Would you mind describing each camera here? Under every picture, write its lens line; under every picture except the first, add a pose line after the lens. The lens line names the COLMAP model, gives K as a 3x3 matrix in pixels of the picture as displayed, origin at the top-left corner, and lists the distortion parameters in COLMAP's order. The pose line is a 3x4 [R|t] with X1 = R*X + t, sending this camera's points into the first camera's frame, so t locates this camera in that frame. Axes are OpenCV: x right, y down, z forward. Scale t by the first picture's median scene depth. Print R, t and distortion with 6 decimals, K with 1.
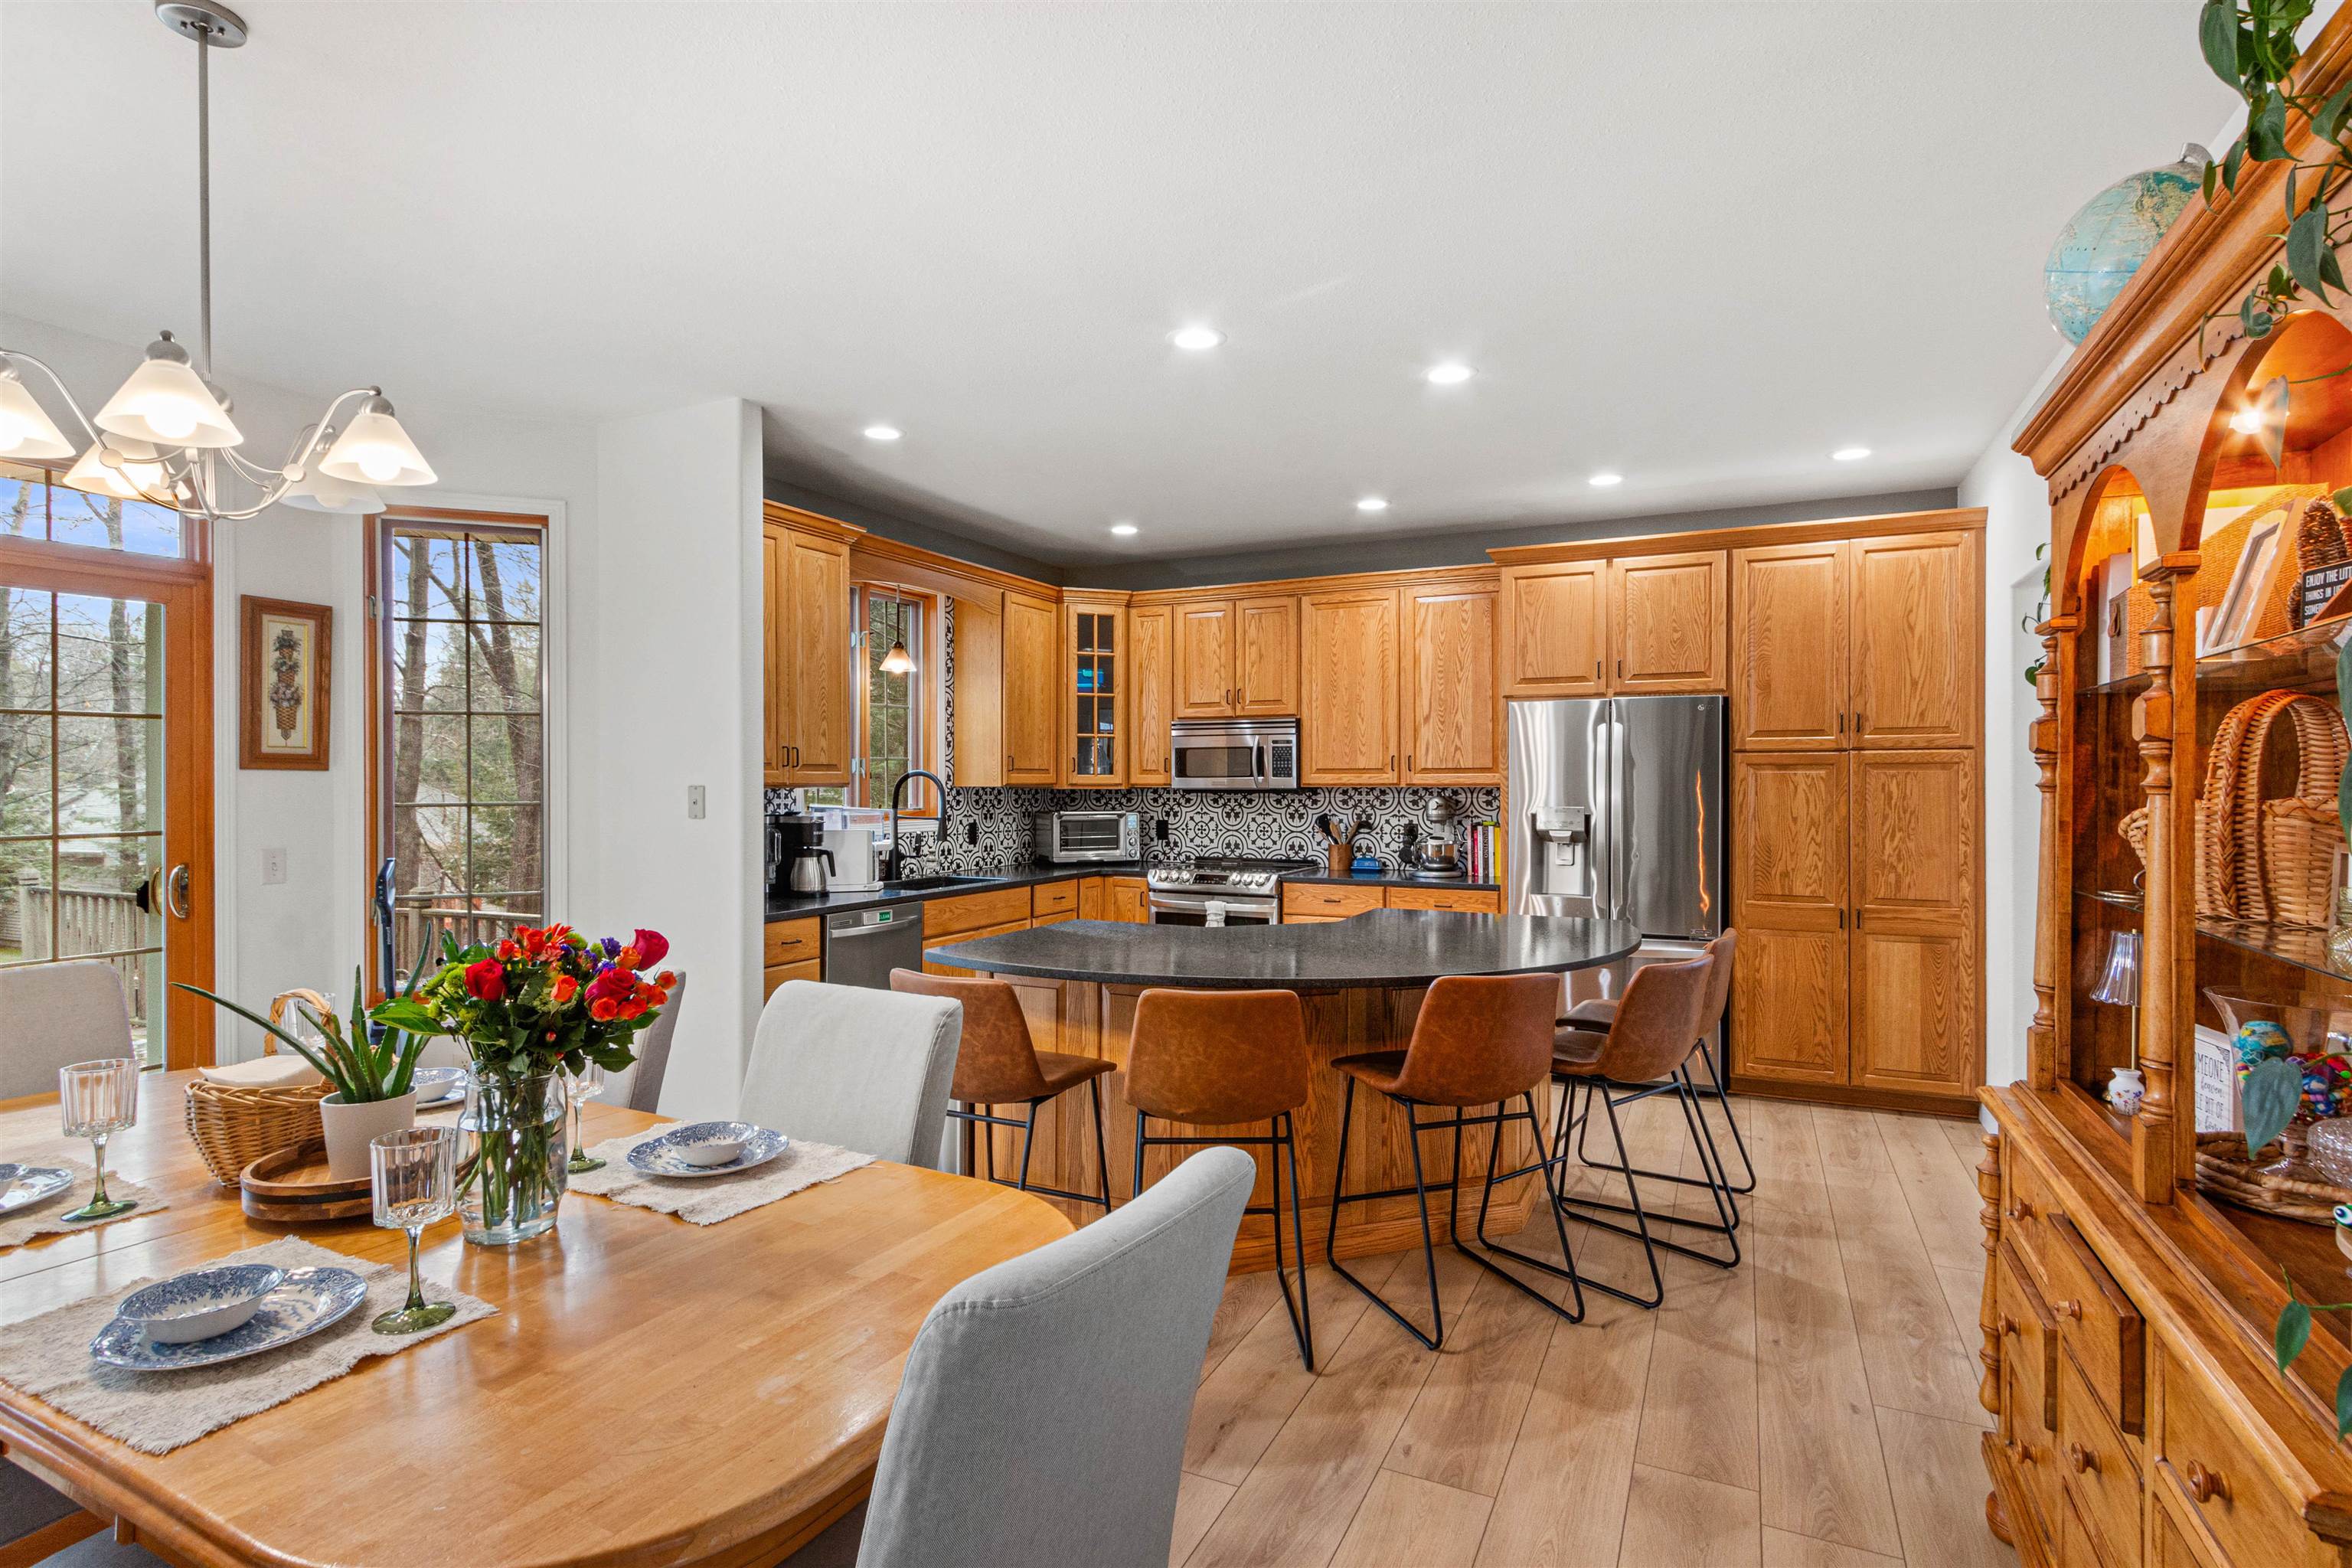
lens RADIAL K [[1222.1, 0, 1149.4], [0, 1222.1, 786.5], [0, 0, 1]] dist [0.010947, -0.008678]
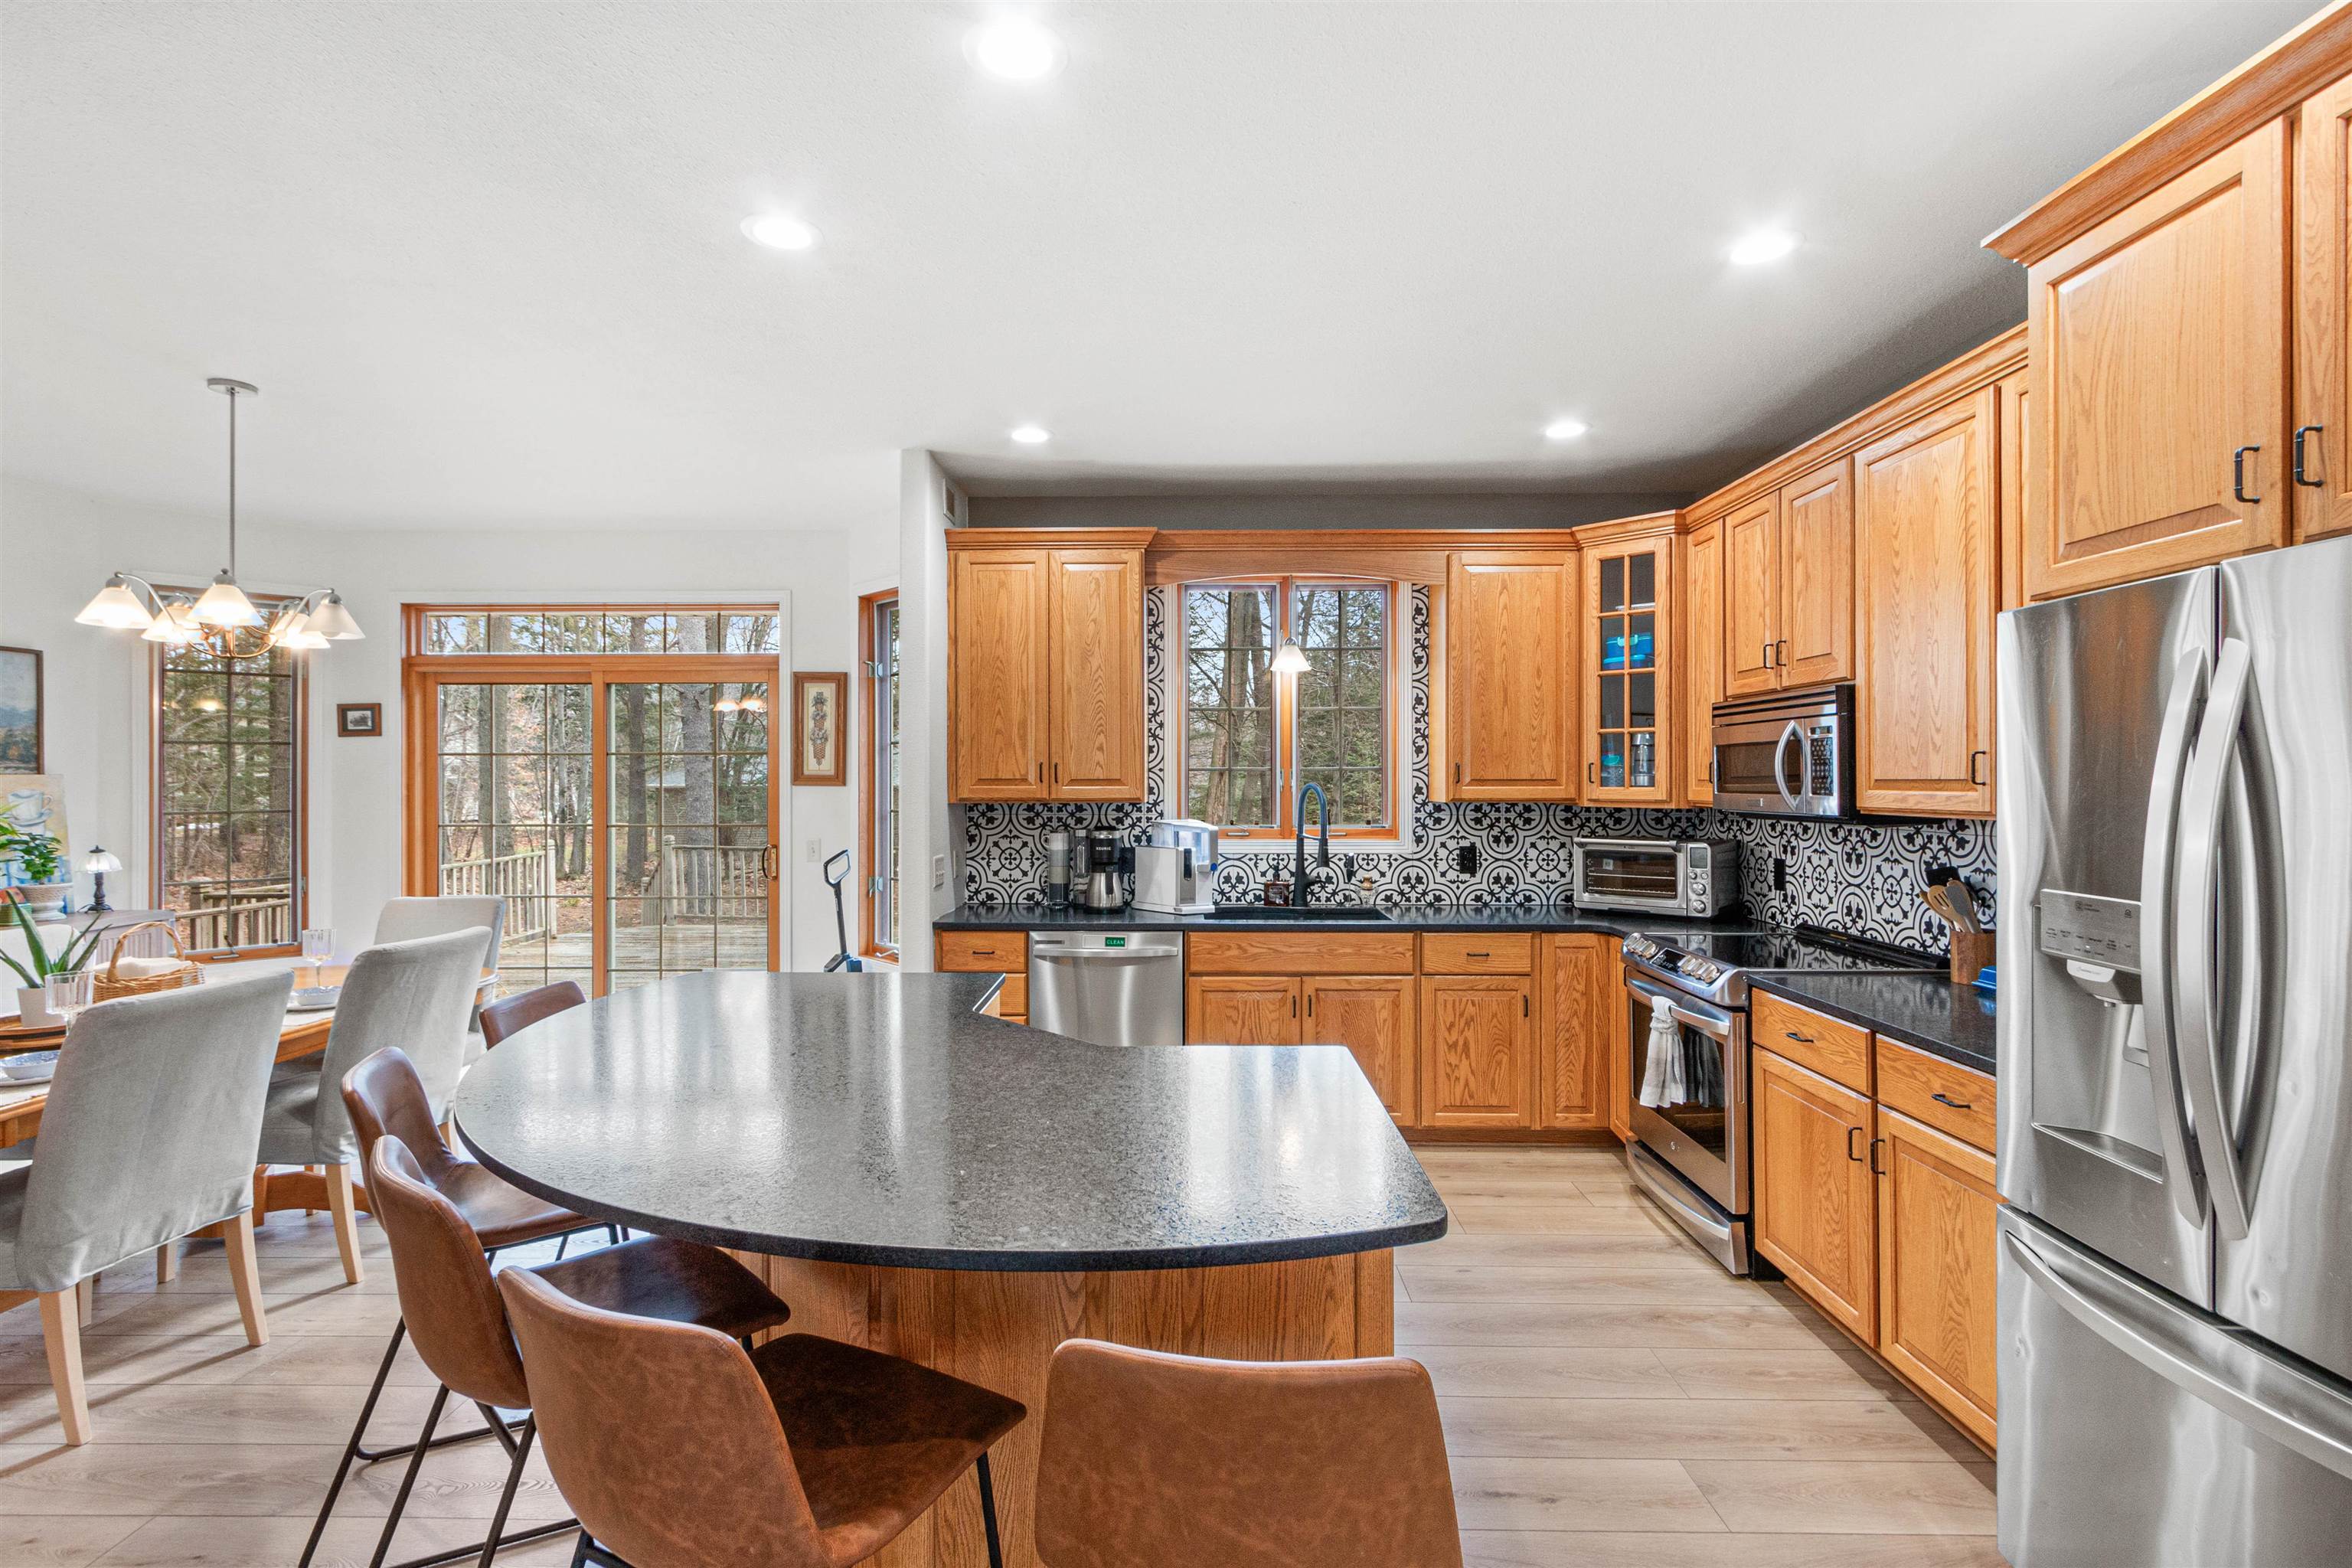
lens RADIAL K [[1079.4, 0, 1159.9], [0, 1079.4, 779.2], [0, 0, 1]] dist [0.002710, -0.001873]
pose [[0.424873, -0.000425, -0.905253, 0.495642], [-0.002431, 0.999996, -0.001610, -0.015420], [0.905250, 0.002885, 0.424870, 0.622500]]
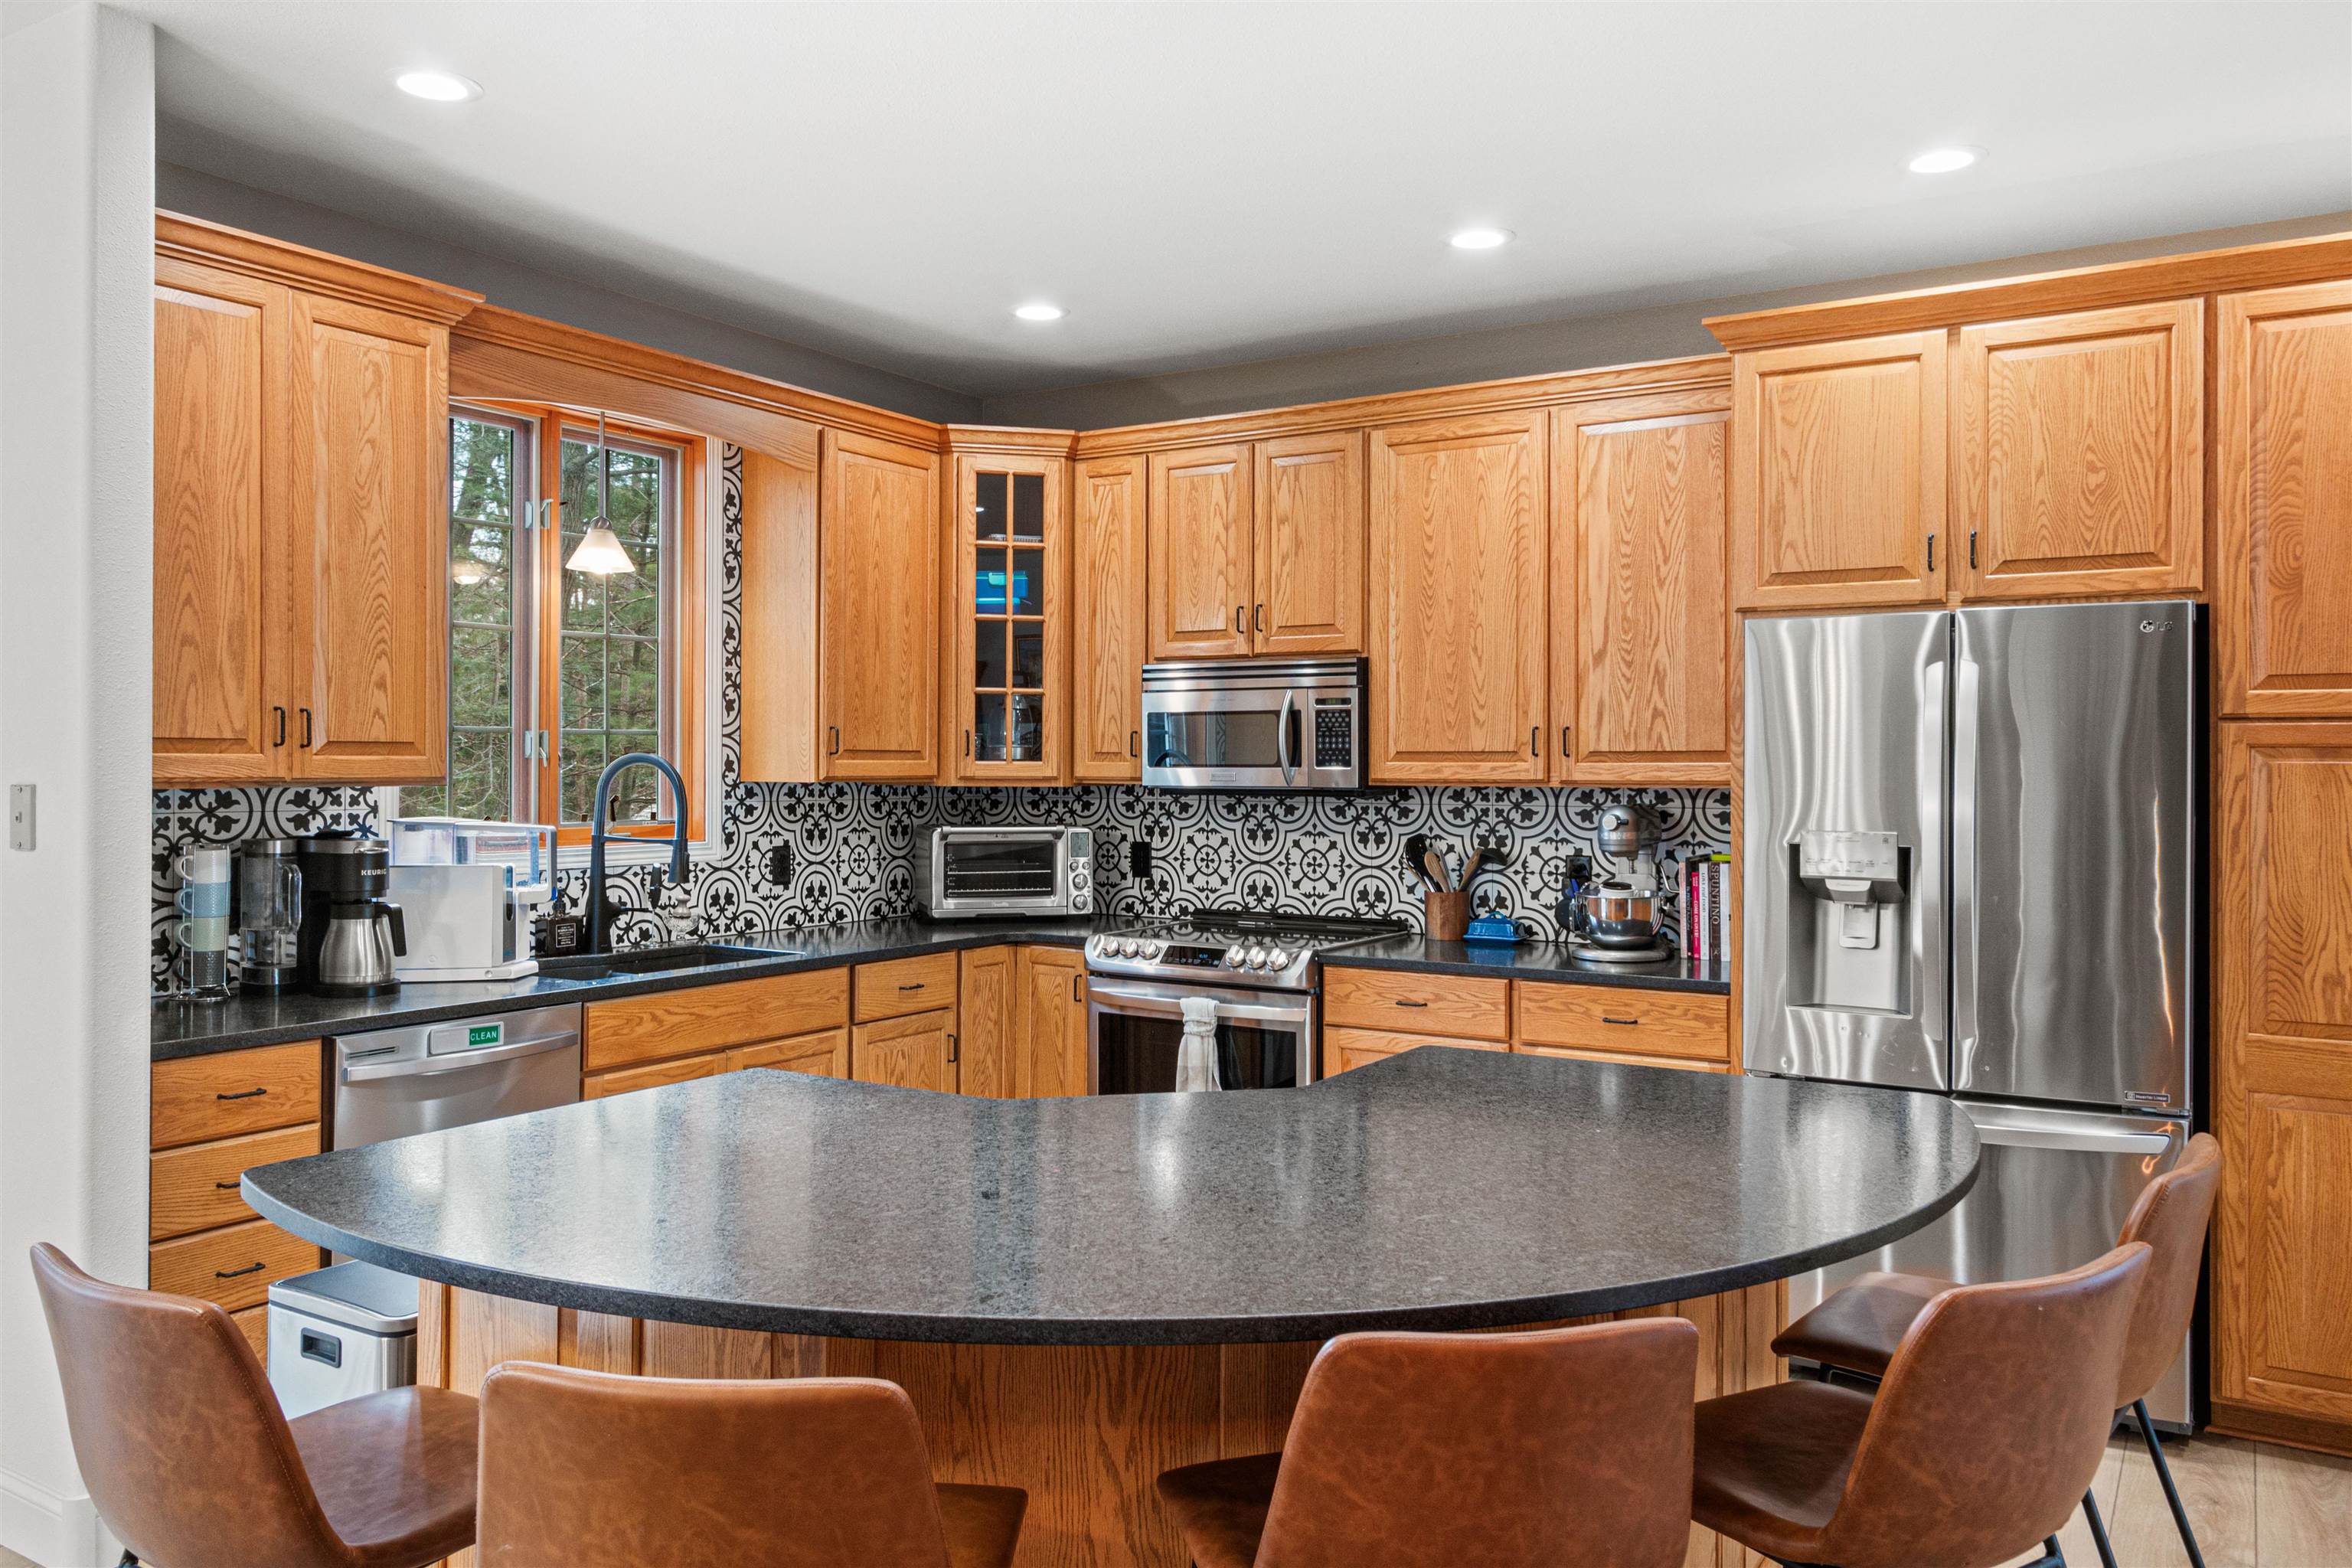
lens RADIAL K [[1728.8, 0, 1155.2], [0, 1728.8, 760.9], [0, 0, 1]] dist [-0.005960, -0.002136]
pose [[0.994786, 0.003297, -0.101927, 0.127826], [-0.003999, 0.999970, -0.006678, -0.005786], [0.101901, 0.007051, 0.994770, 0.278169]]
